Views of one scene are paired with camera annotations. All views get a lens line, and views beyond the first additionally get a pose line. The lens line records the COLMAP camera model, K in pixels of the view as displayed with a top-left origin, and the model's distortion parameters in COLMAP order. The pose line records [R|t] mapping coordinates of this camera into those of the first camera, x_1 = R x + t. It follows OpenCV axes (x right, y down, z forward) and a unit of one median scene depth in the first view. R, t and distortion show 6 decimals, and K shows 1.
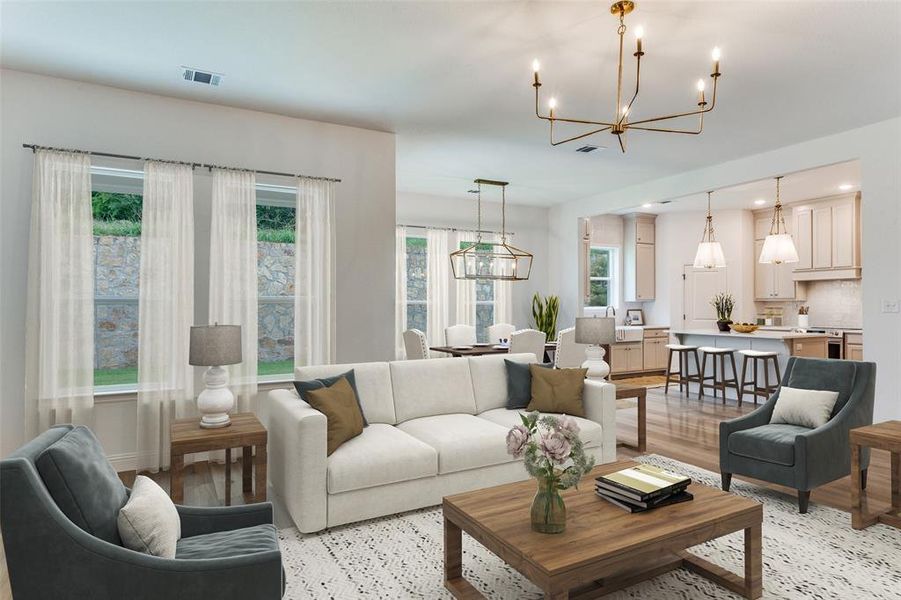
lens RADIAL K [[510.8, 0, 449.3], [0, 510.8, 299.4], [0, 0, 1]] dist [-0.001687, -0.000776]
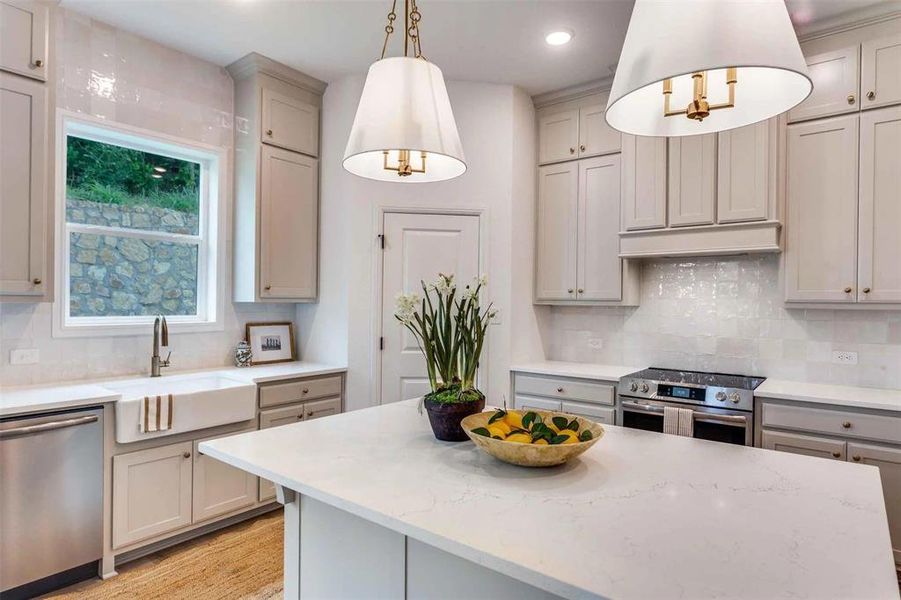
lens RADIAL K [[510.8, 0, 449.4], [0, 510.8, 301.9], [0, 0, 1]] dist [-0.001687, -0.000776]
pose [[0.914261, 0.008283, 0.405041, 0.357708], [-0.014769, 0.999808, 0.012890, -0.003298], [-0.404856, -0.017767, 0.914208, 0.636294]]
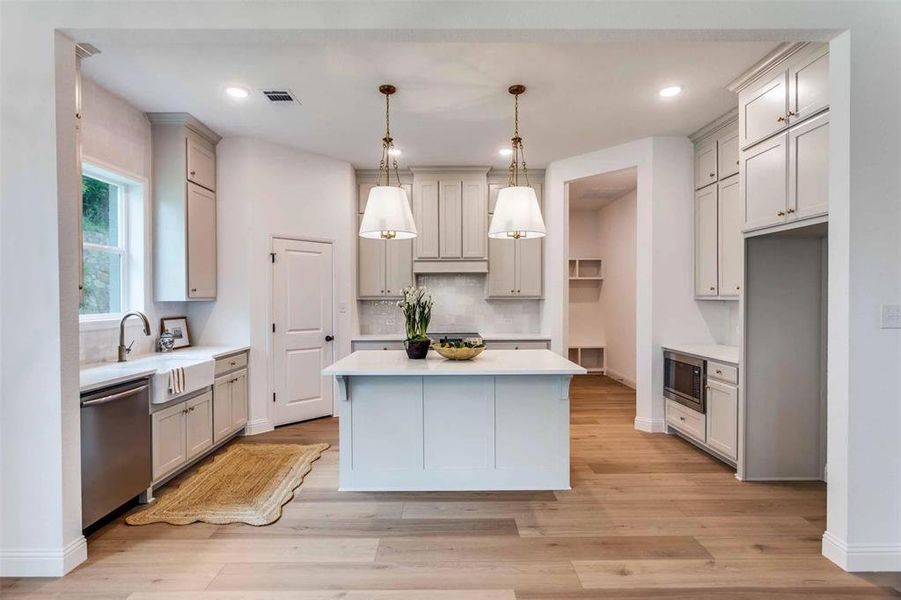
lens RADIAL K [[445.3, 0, 450.0], [0, 445.3, 301.7], [0, 0, 1]] dist [0.000710, -0.000193]
pose [[0.462402, -0.010045, 0.886614, 0.112663], [-0.007055, 0.999862, 0.015008, -0.003819], [-0.886642, -0.013194, 0.462268, 0.610861]]
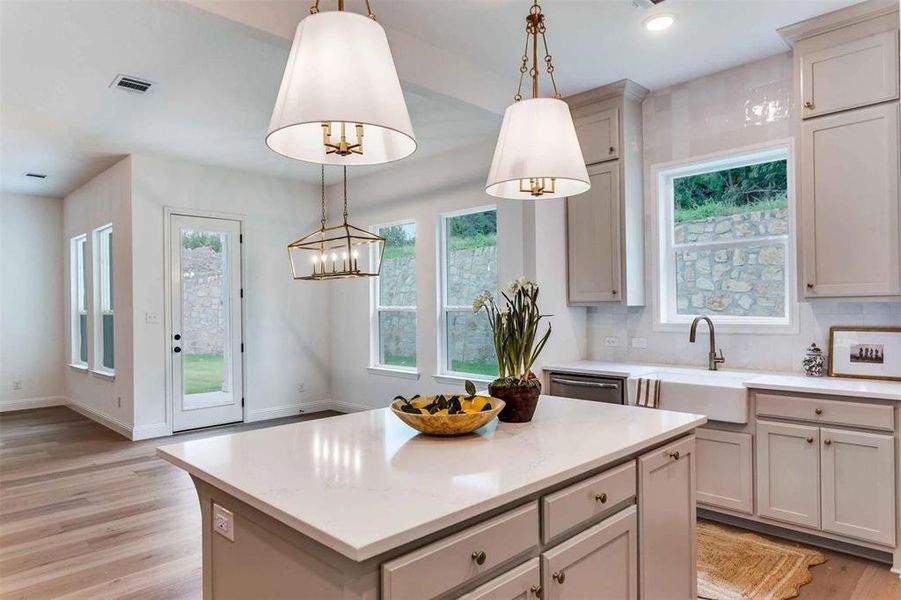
lens RADIAL K [[561.7, 0, 450.4], [0, 561.7, 303.5], [0, 0, 1]] dist [0.003730, 0.002027]
pose [[0.299368, -0.007343, -0.954109, 0.664684], [0.027495, 0.999622, 0.000934, -0.002234], [0.953741, -0.026513, 0.299457, 0.711234]]
